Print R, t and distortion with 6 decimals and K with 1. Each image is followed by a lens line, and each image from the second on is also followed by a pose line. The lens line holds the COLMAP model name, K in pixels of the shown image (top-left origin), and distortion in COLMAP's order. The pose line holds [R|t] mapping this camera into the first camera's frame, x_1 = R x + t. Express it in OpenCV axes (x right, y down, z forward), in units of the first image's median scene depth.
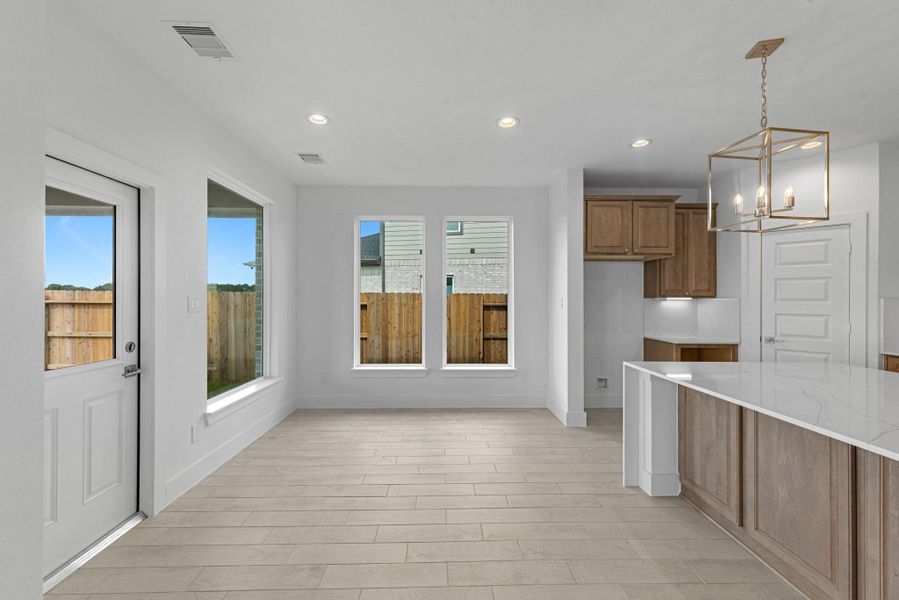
lens RADIAL K [[338.1, 0, 442.7], [0, 338.1, 297.0], [0, 0, 1]] dist [0.001006, 0.000258]
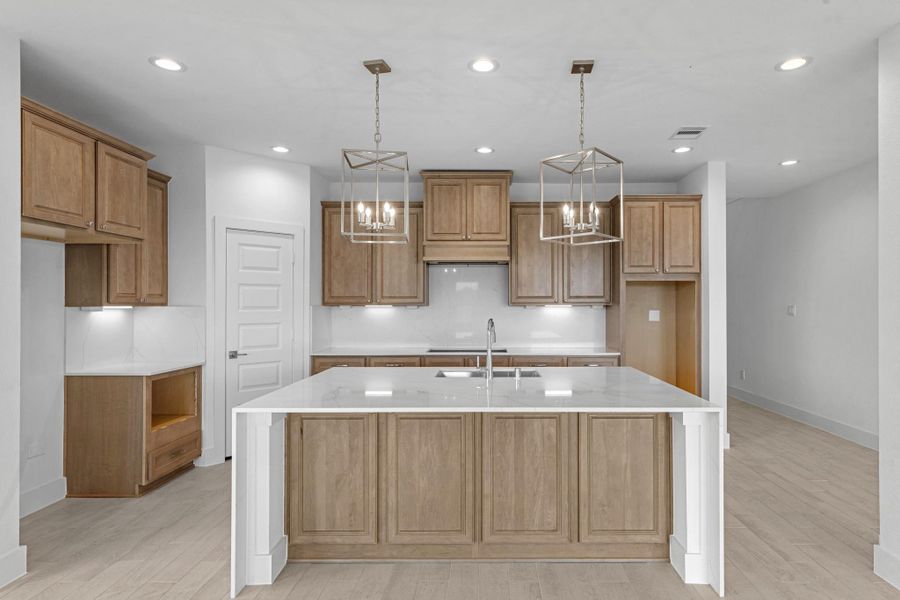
lens RADIAL K [[498.4, 0, 480.9], [0, 498.4, 299.3], [0, 0, 1]] dist [0.002863, 0.002119]
pose [[0.033506, 0.004967, 0.999426, -0.380655], [-0.006000, 0.999971, -0.004768, -0.016678], [-0.999420, -0.005837, 0.033535, 0.443632]]
